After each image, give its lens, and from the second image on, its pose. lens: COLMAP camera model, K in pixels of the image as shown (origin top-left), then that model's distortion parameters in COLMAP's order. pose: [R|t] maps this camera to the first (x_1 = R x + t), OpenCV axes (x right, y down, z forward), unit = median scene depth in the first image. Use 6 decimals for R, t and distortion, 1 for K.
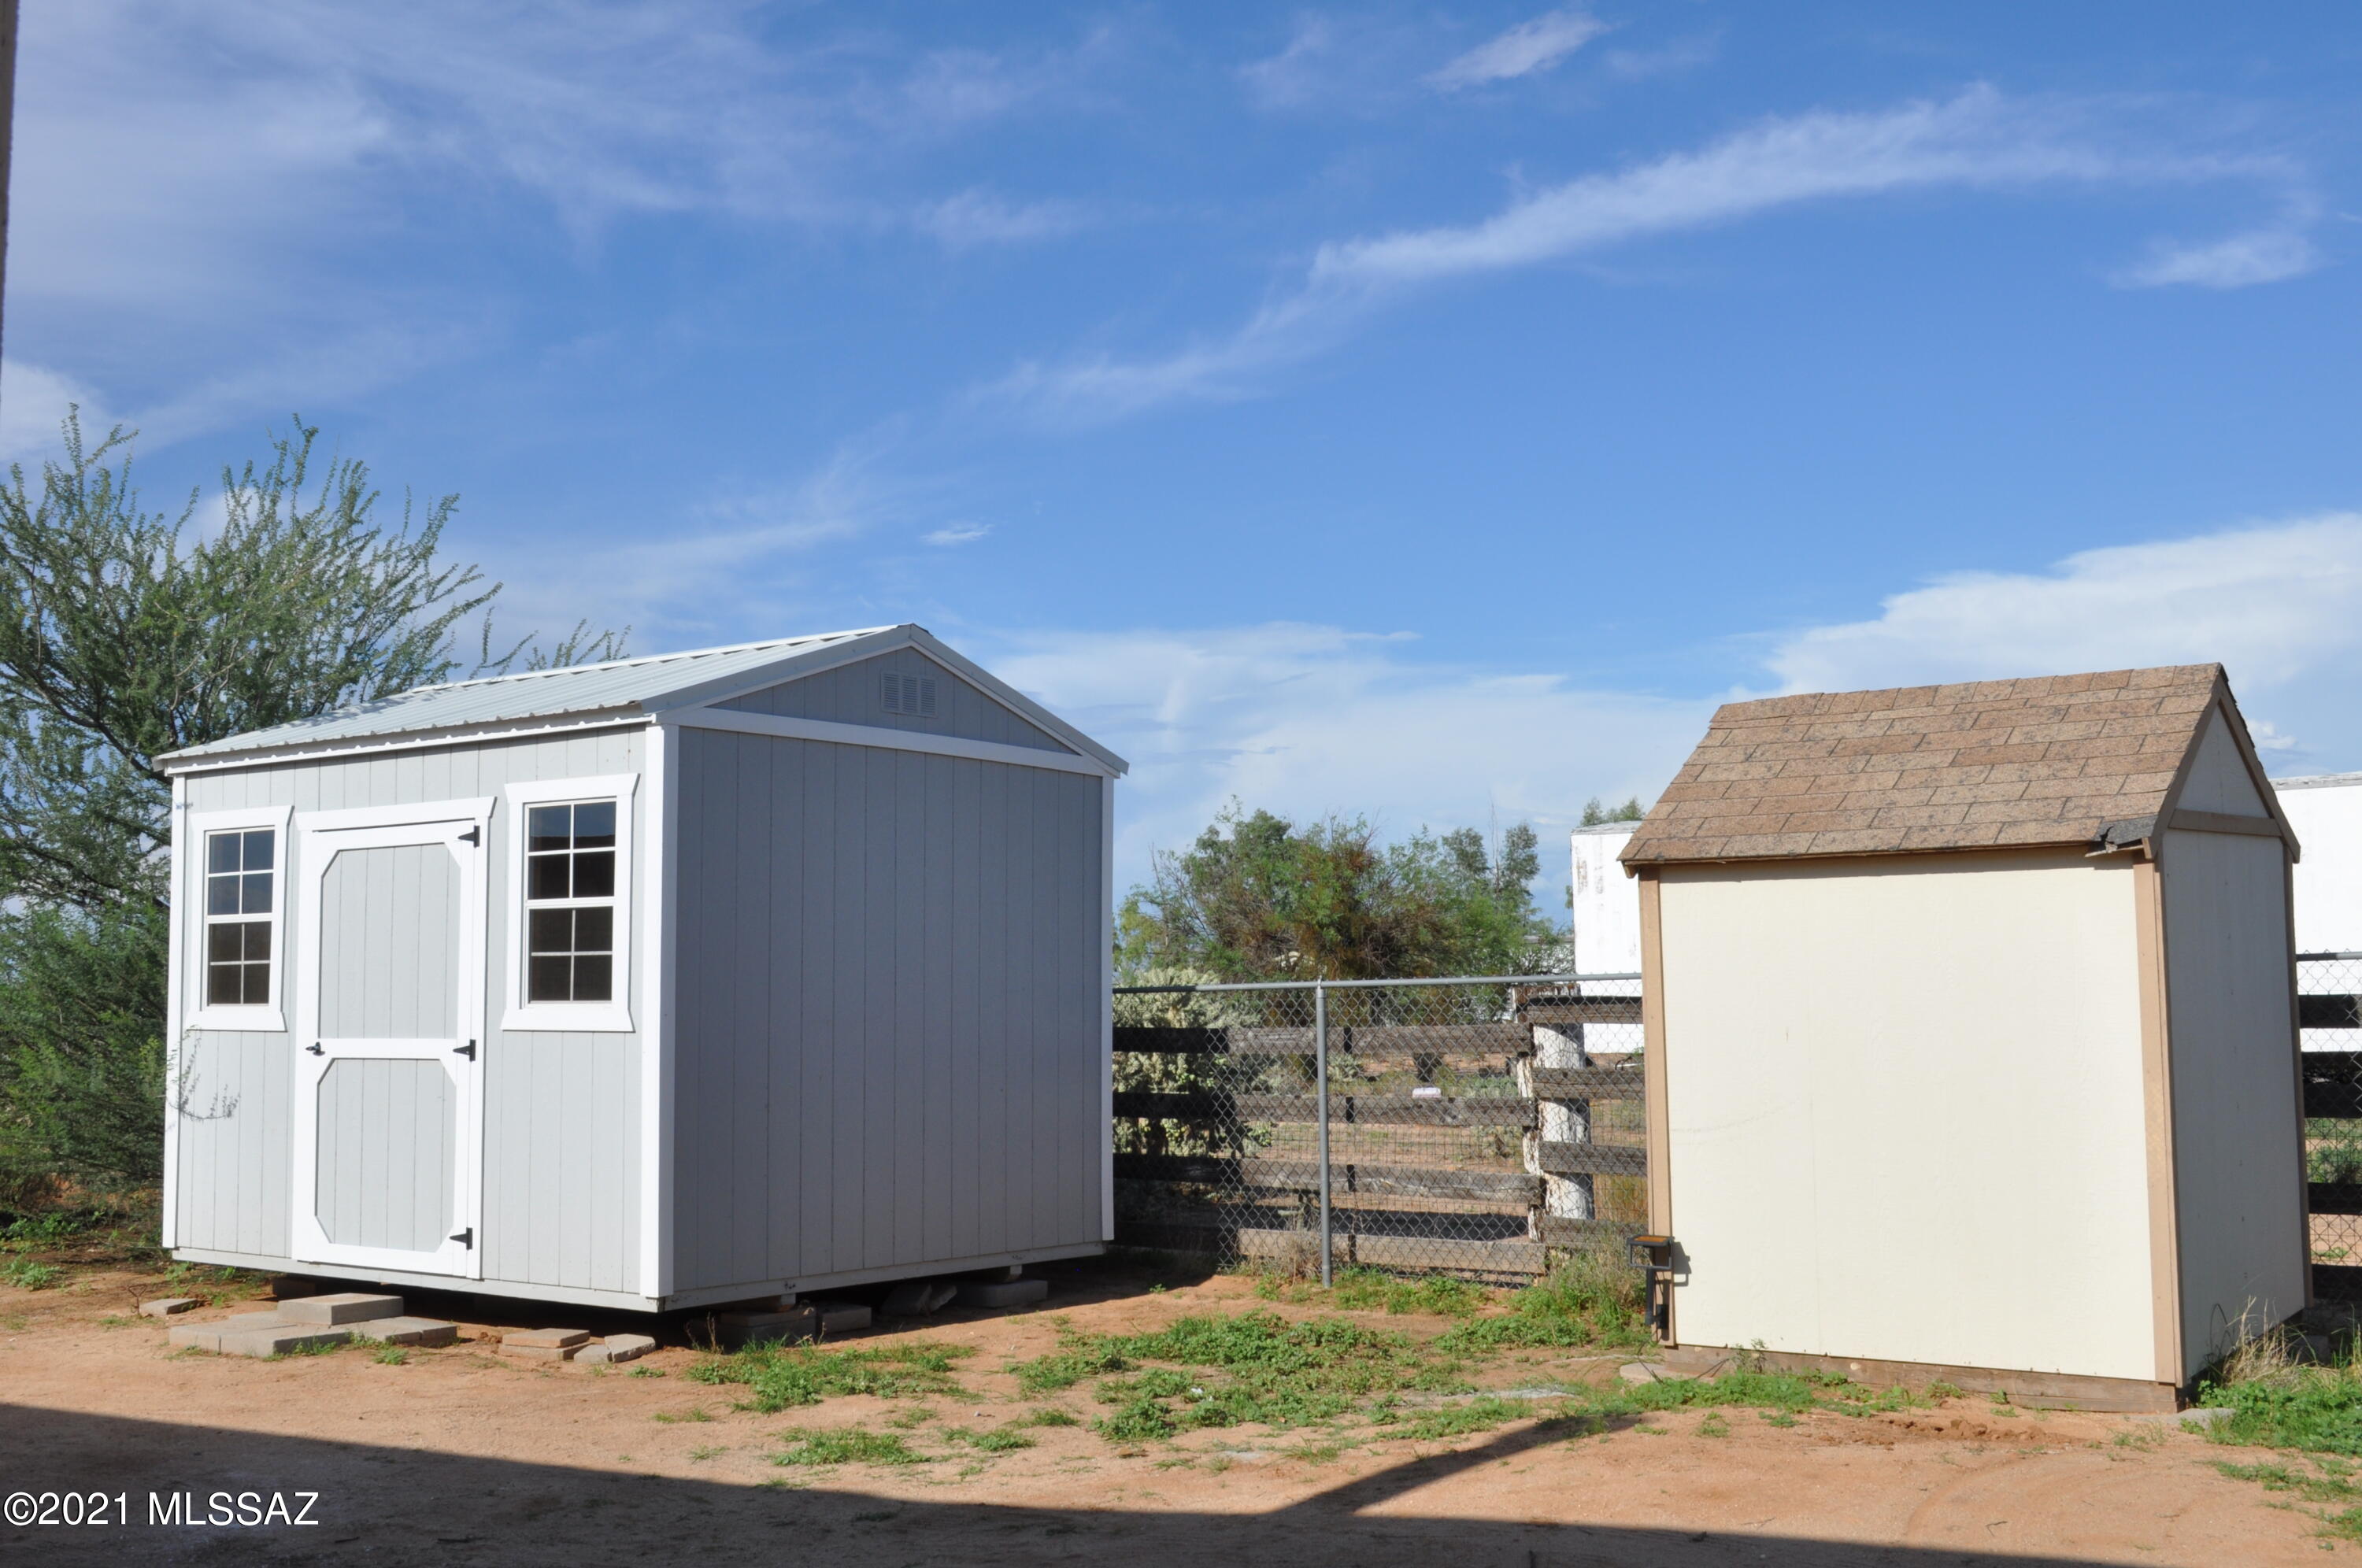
lens RADIAL K [[2487.8, 0, 1181.0], [0, 2487.8, 784.0], [0, 0, 1]] dist [-0.017927, -0.009784]
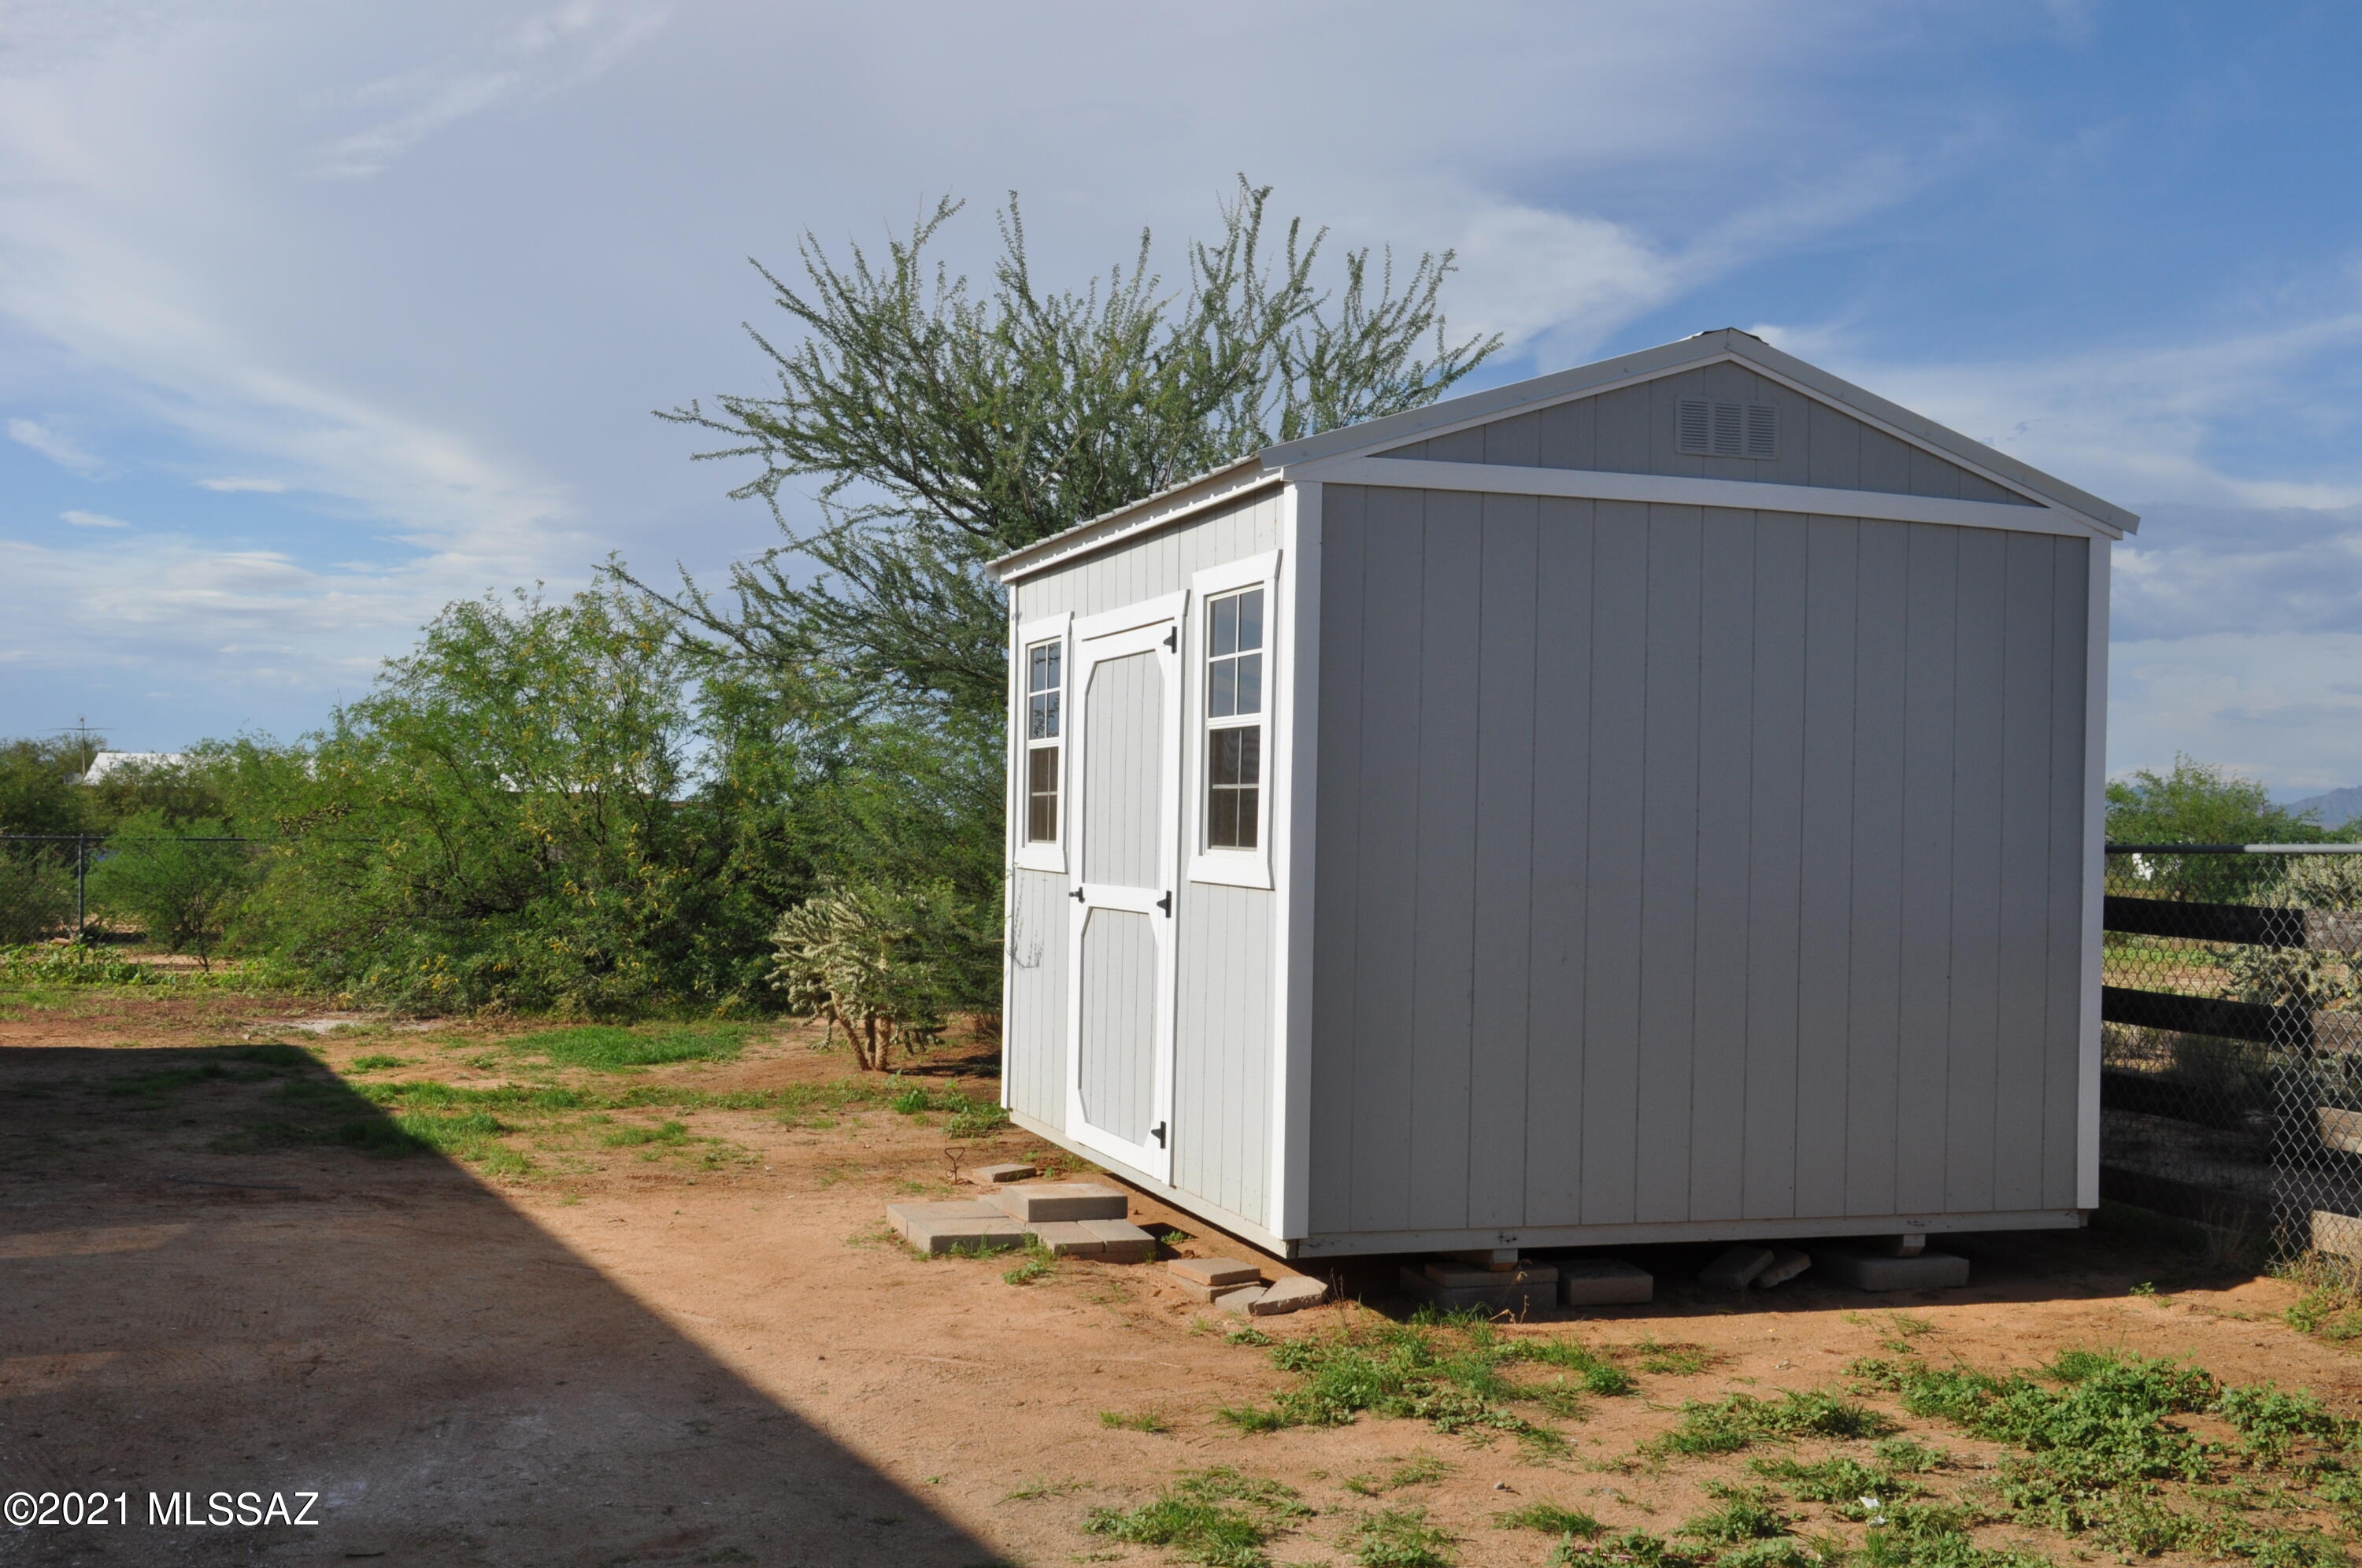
lens RADIAL K [[2487.8, 0, 1181.0], [0, 2487.8, 784.0], [0, 0, 1]] dist [-0.017927, -0.009784]
pose [[0.817262, 0.009662, -0.576186, 0.172910], [0.027745, 0.998040, 0.056090, 0.021337], [0.575598, -0.061827, 0.815392, 0.322054]]
